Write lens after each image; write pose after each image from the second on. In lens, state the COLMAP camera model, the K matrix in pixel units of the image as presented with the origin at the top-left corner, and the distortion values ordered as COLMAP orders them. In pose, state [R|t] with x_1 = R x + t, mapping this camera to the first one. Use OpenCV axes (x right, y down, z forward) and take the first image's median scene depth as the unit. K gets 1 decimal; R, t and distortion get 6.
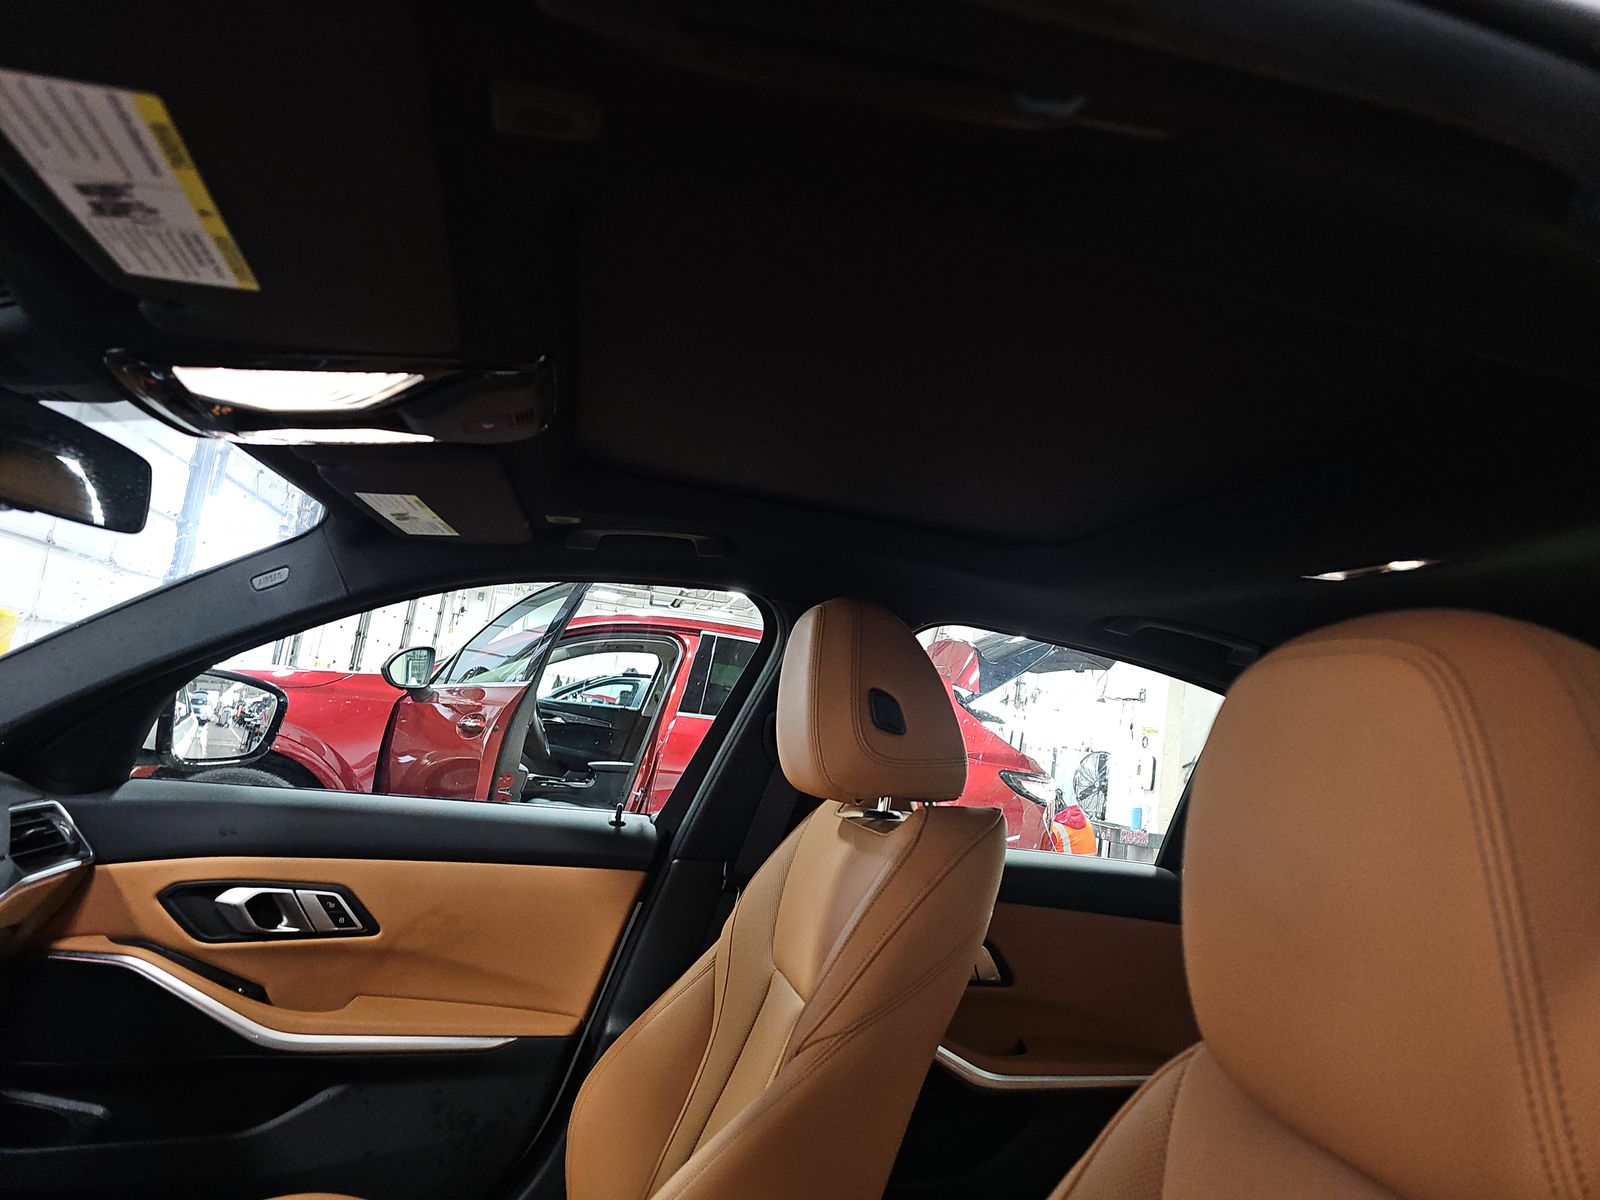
lens RADIAL K [[1071.2, 0, 801.4], [0, 1071.2, 593.0], [0, 0, 1]] dist [0.039270, -0.014867]
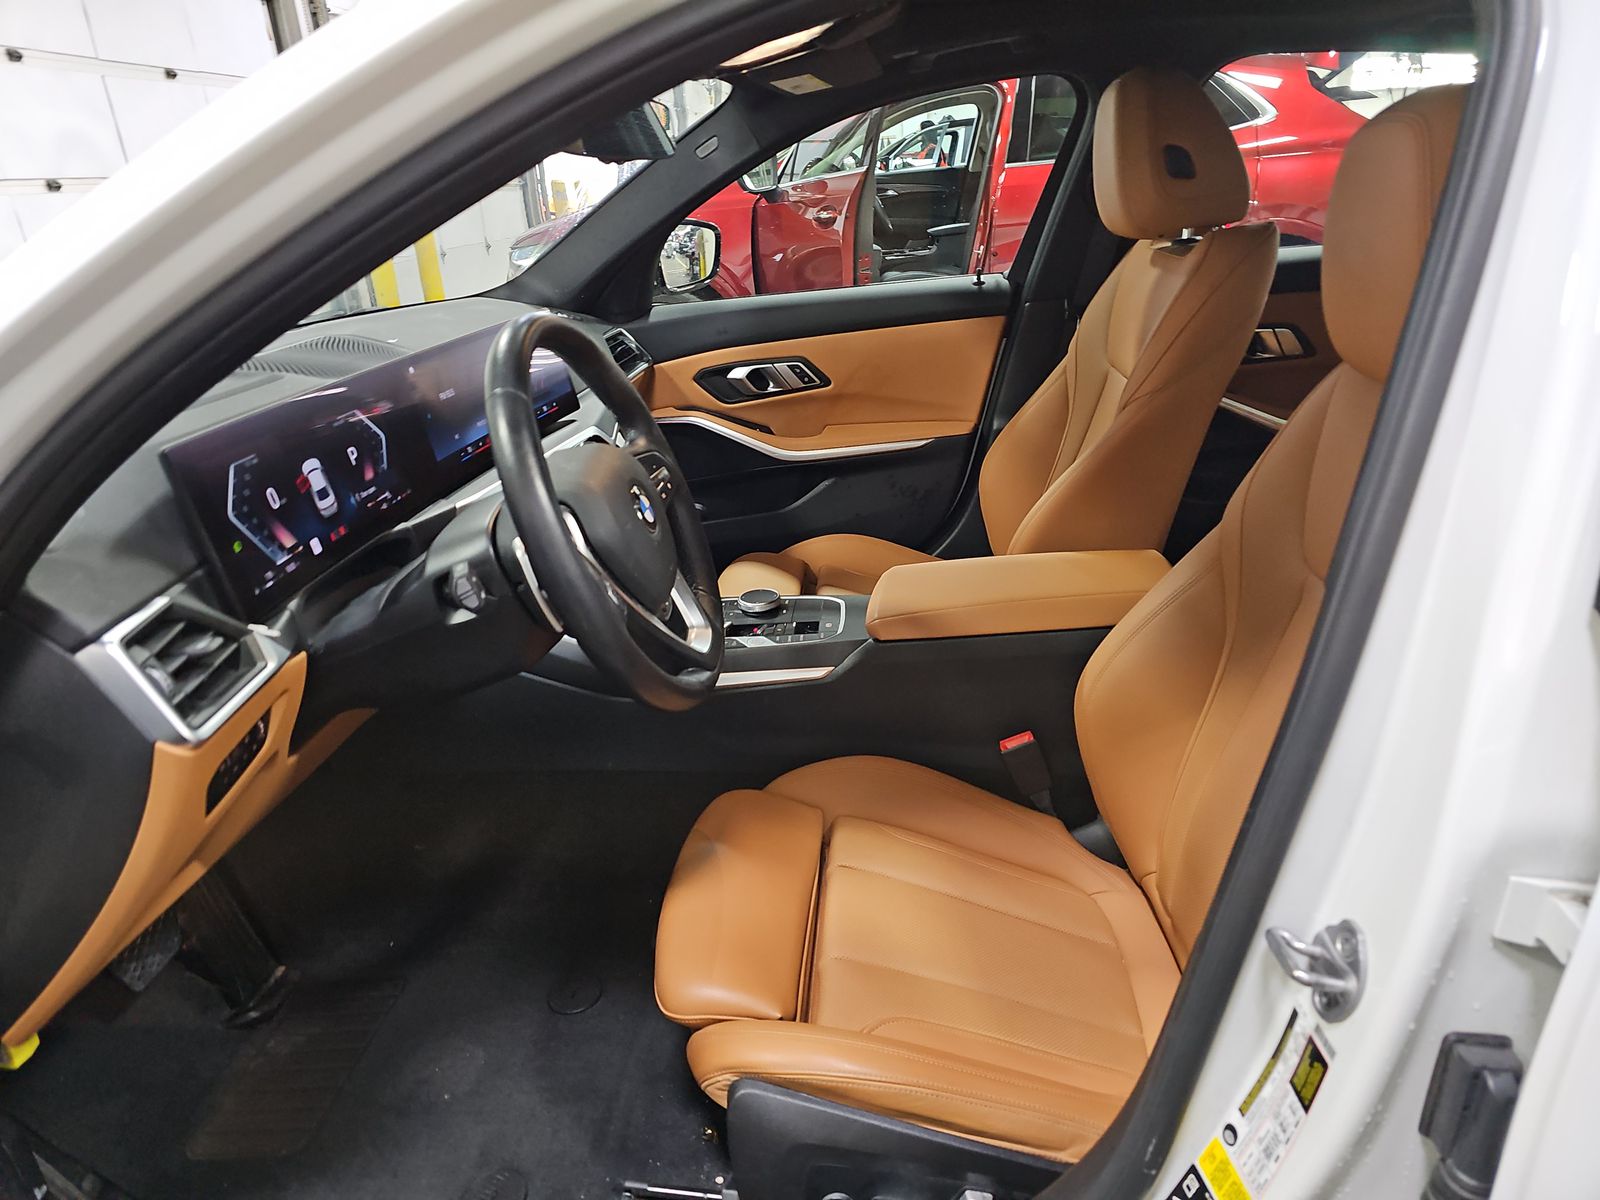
lens RADIAL K [[1071.2, 0, 800.8], [0, 1071.2, 593.7], [0, 0, 1]] dist [0.039270, -0.014867]
pose [[0.941083, -0.074249, -0.329925, 0.034056], [0.222429, 0.870775, 0.438493, -0.089810], [0.254733, -0.486043, 0.835987, -0.380889]]
